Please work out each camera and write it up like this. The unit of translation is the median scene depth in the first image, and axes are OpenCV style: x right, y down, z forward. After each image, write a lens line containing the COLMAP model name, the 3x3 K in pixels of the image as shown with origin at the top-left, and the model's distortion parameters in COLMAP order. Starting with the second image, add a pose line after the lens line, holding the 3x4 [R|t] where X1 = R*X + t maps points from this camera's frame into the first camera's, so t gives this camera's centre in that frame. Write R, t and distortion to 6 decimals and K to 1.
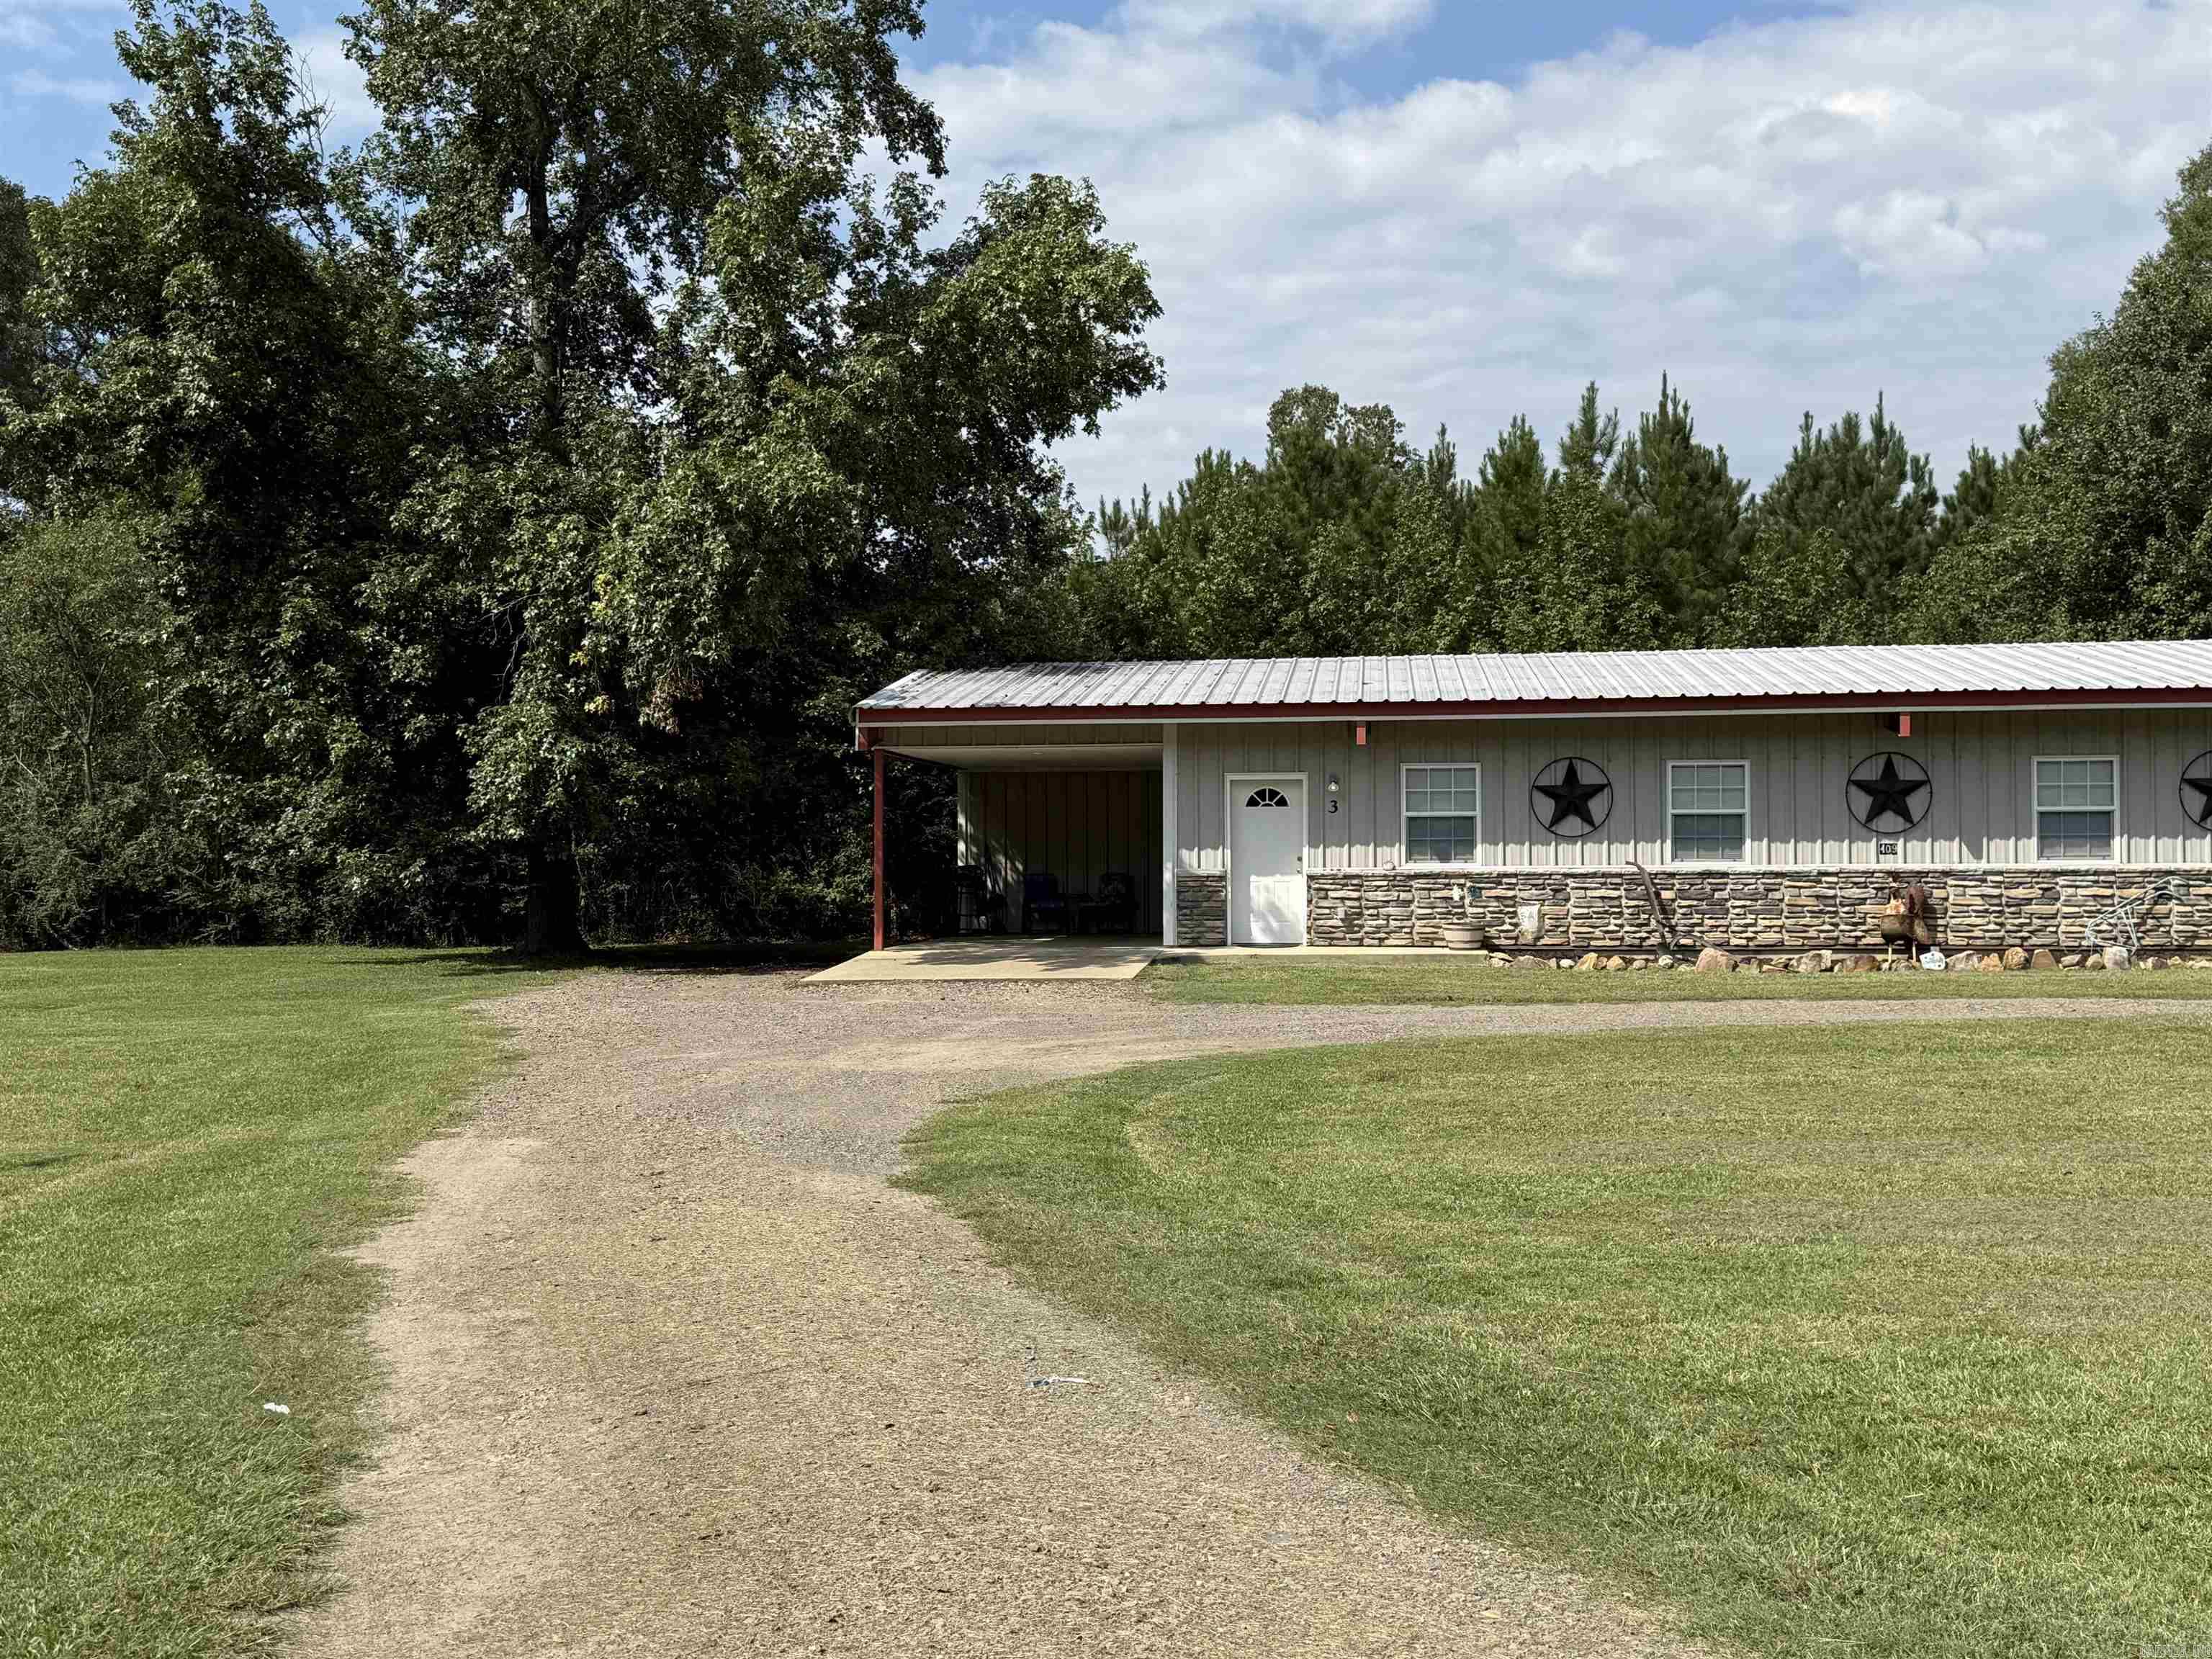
lens RADIAL K [[2460.9, 0, 1098.8], [0, 2460.9, 834.0], [0, 0, 1]] dist [0.083852, 0.000000]
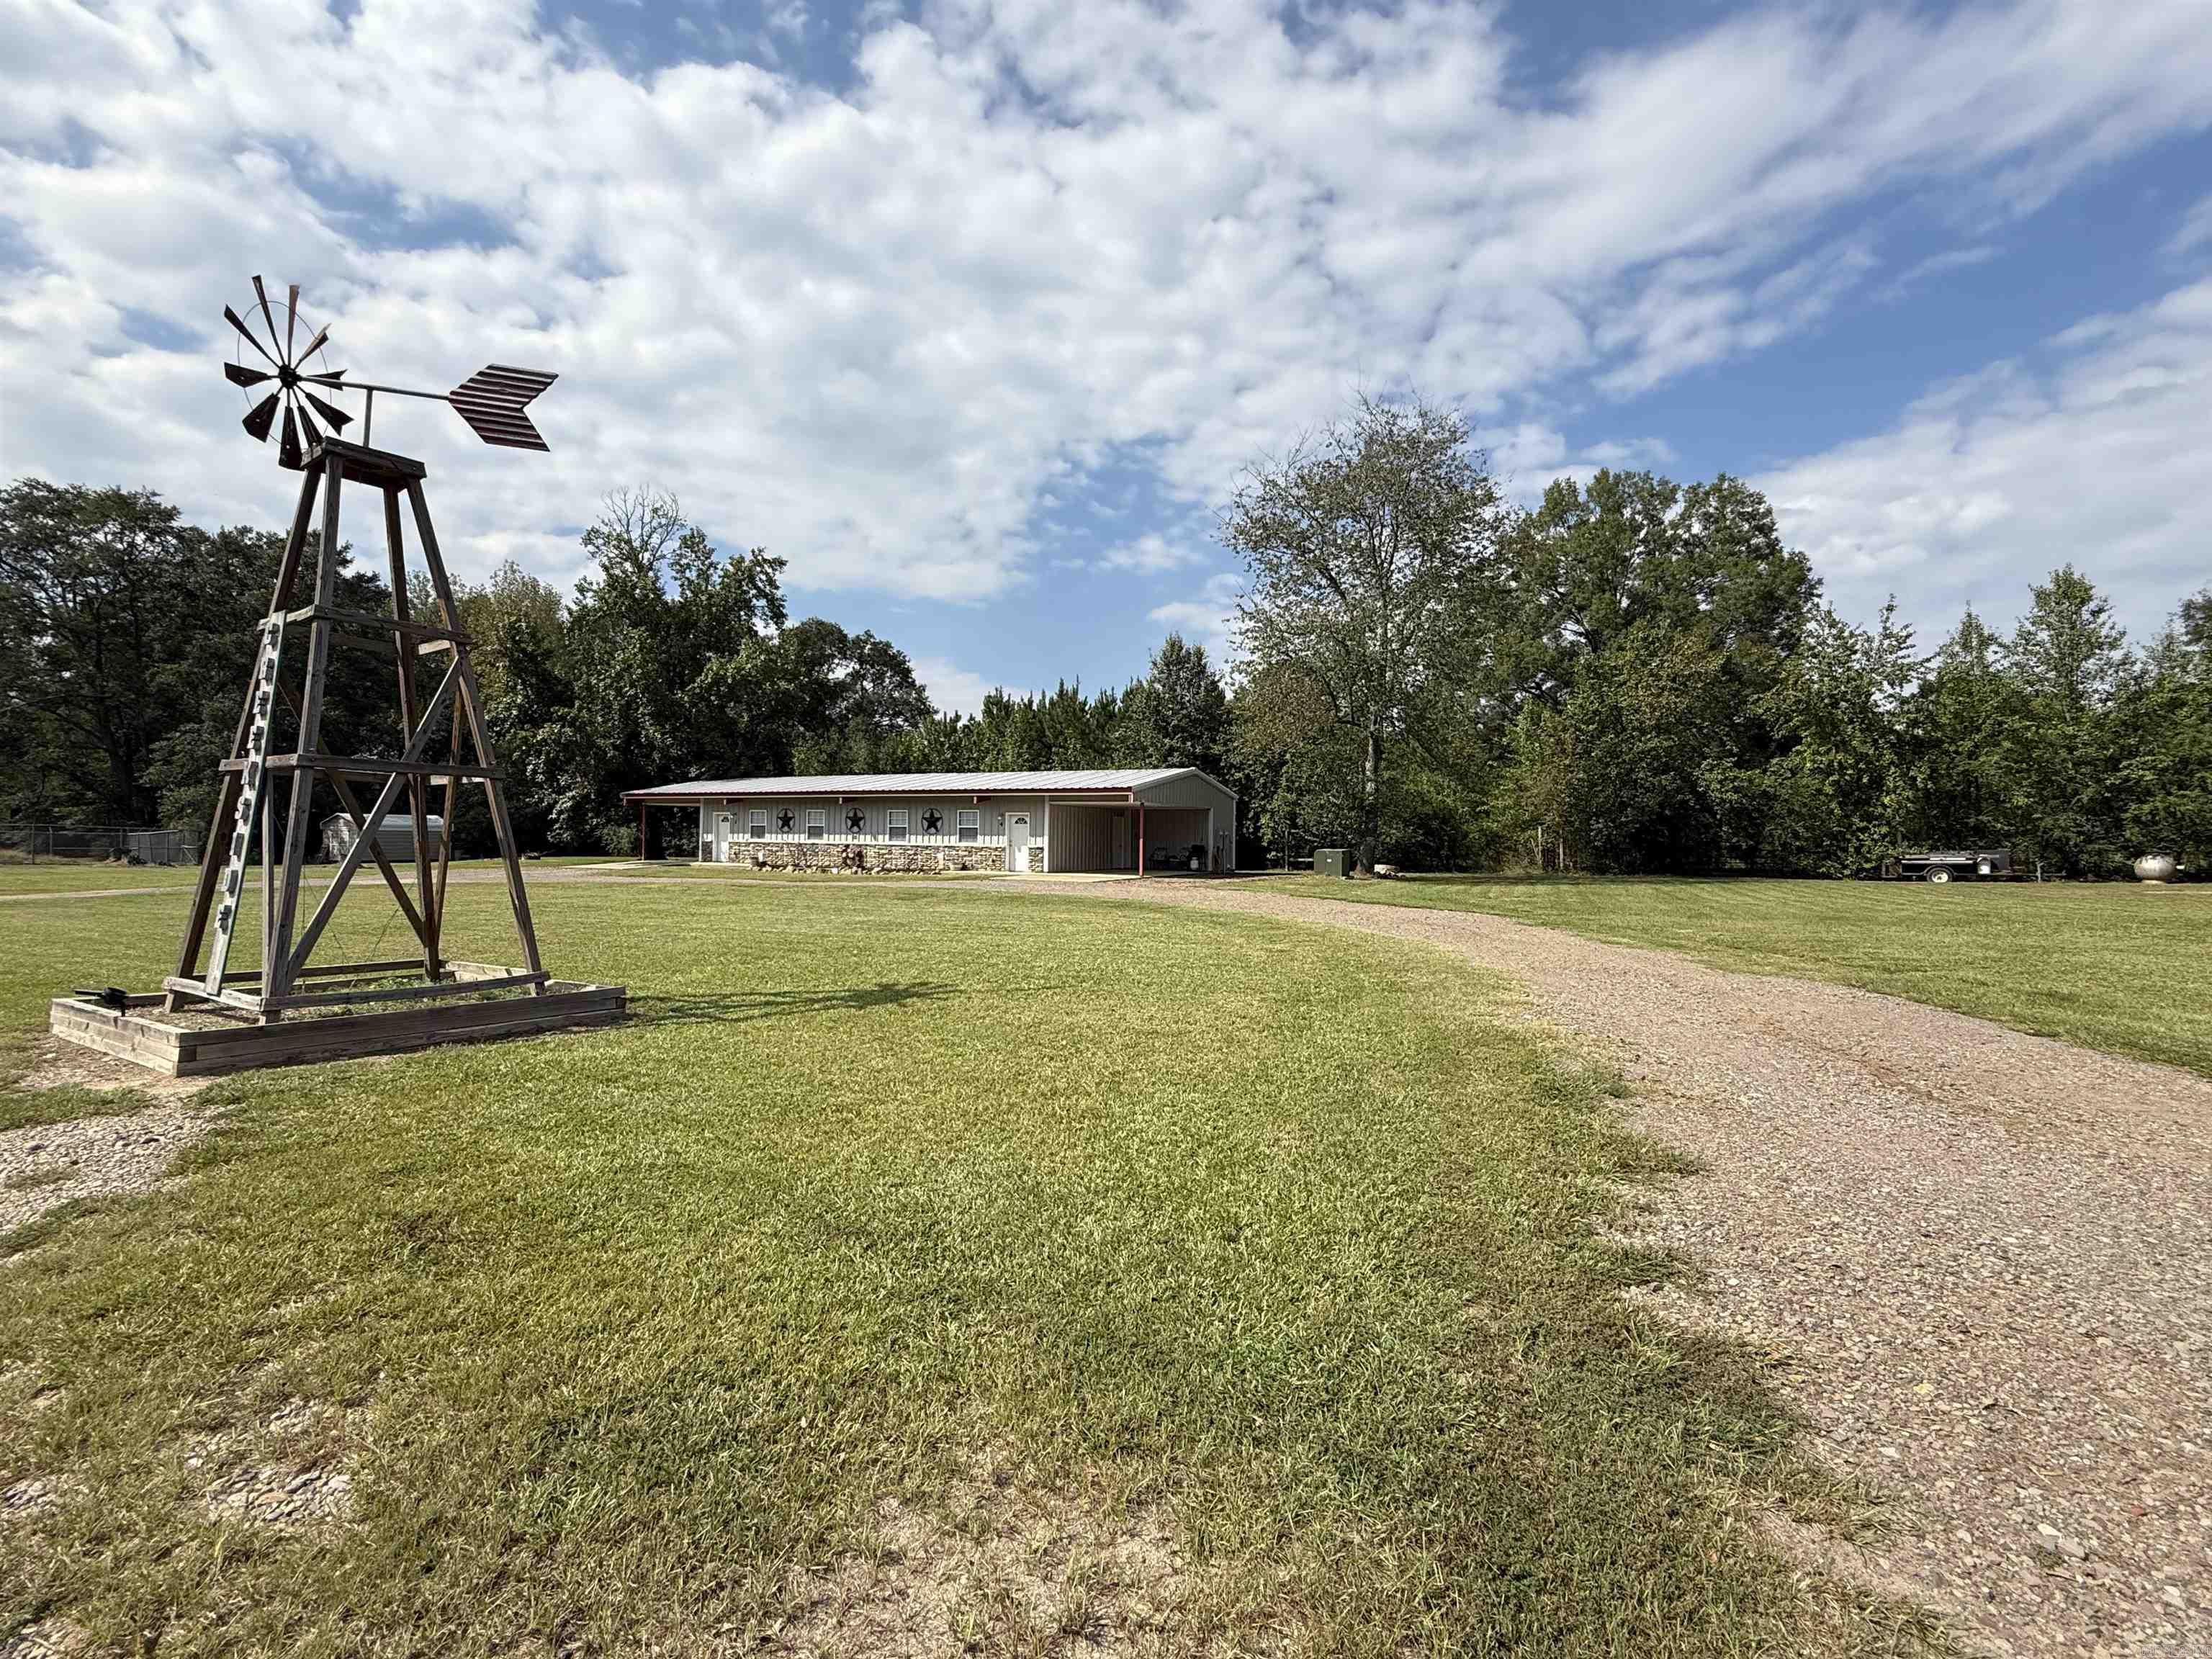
lens RADIAL K [[993.2, 0, 1101.0], [0, 993.2, 845.5], [0, 0, 1]] dist [-0.002166, -0.000331]
pose [[0.944351, 0.020329, -0.328310, 1.017339], [-0.015502, 0.999730, 0.017314, -0.010739], [0.328573, -0.011261, 0.944411, -0.134584]]
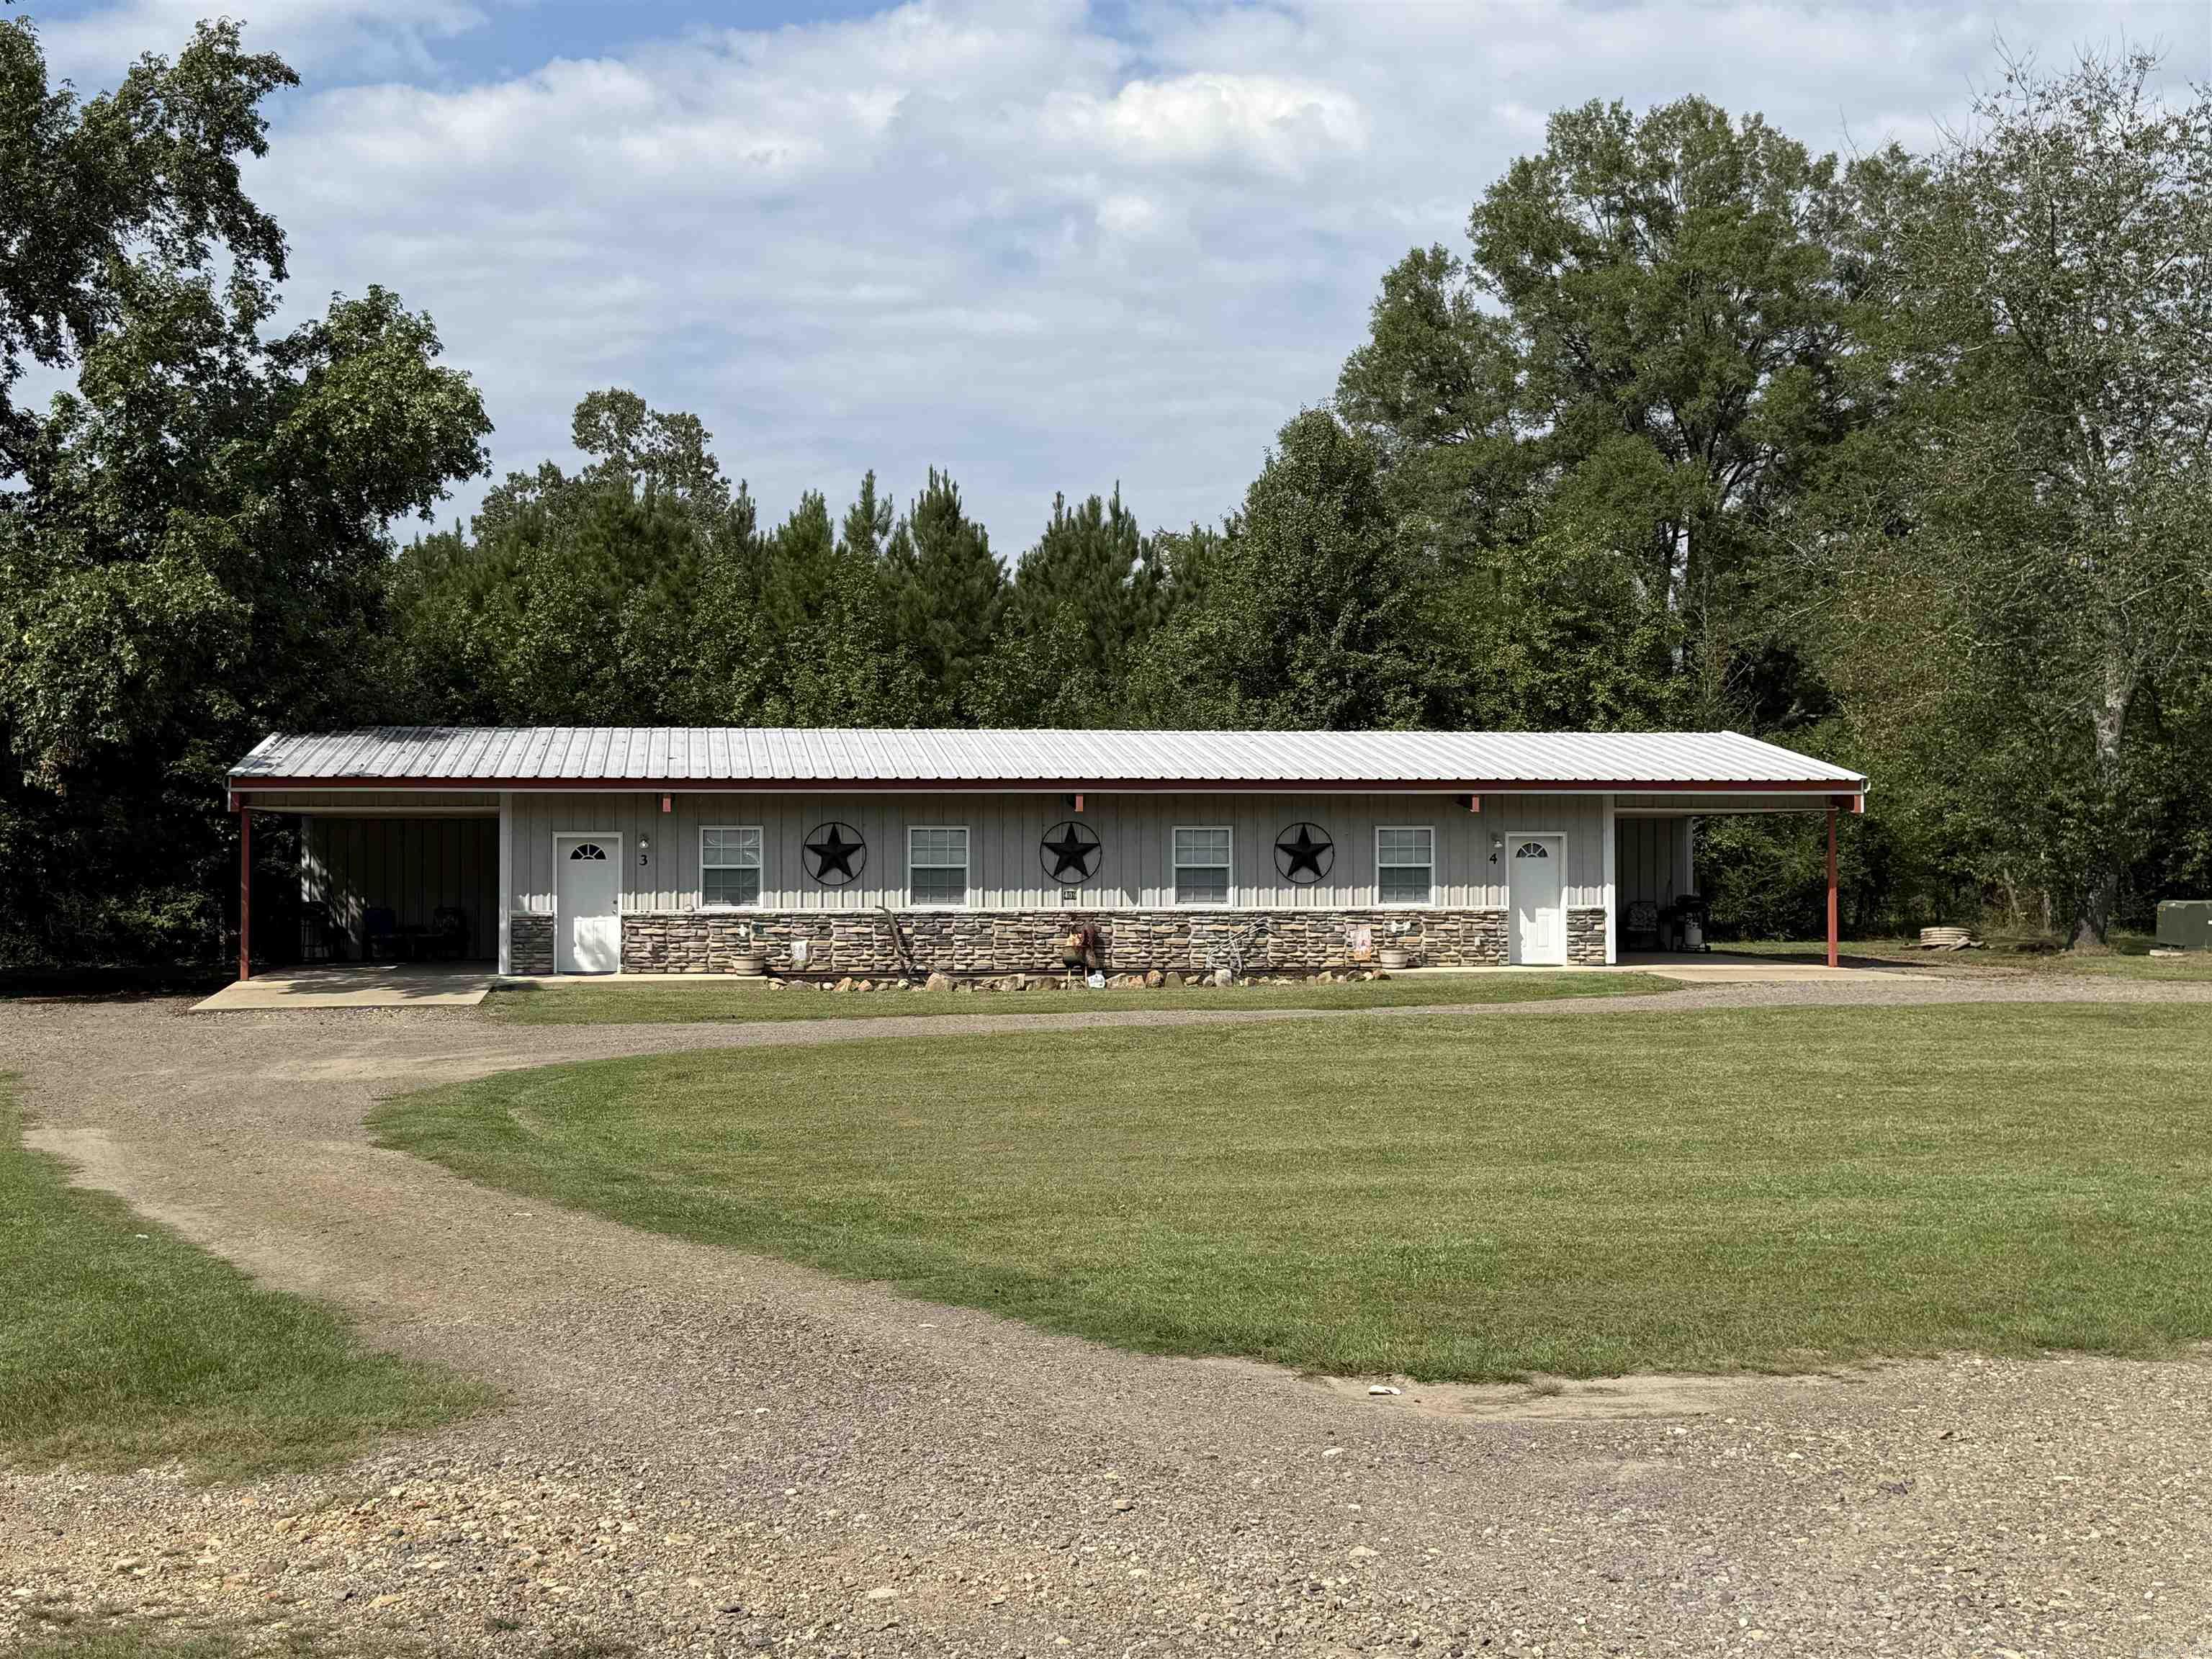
lens RADIAL K [[2591.0, 0, 1121.6], [0, 2591.0, 862.8], [0, 0, 1]] dist [0.073423, 0.000000]
pose [[0.961428, 0.002592, 0.275046, -0.032039], [-0.006449, 0.999893, 0.013120, -0.028399], [-0.274982, -0.014387, 0.961342, -0.313535]]
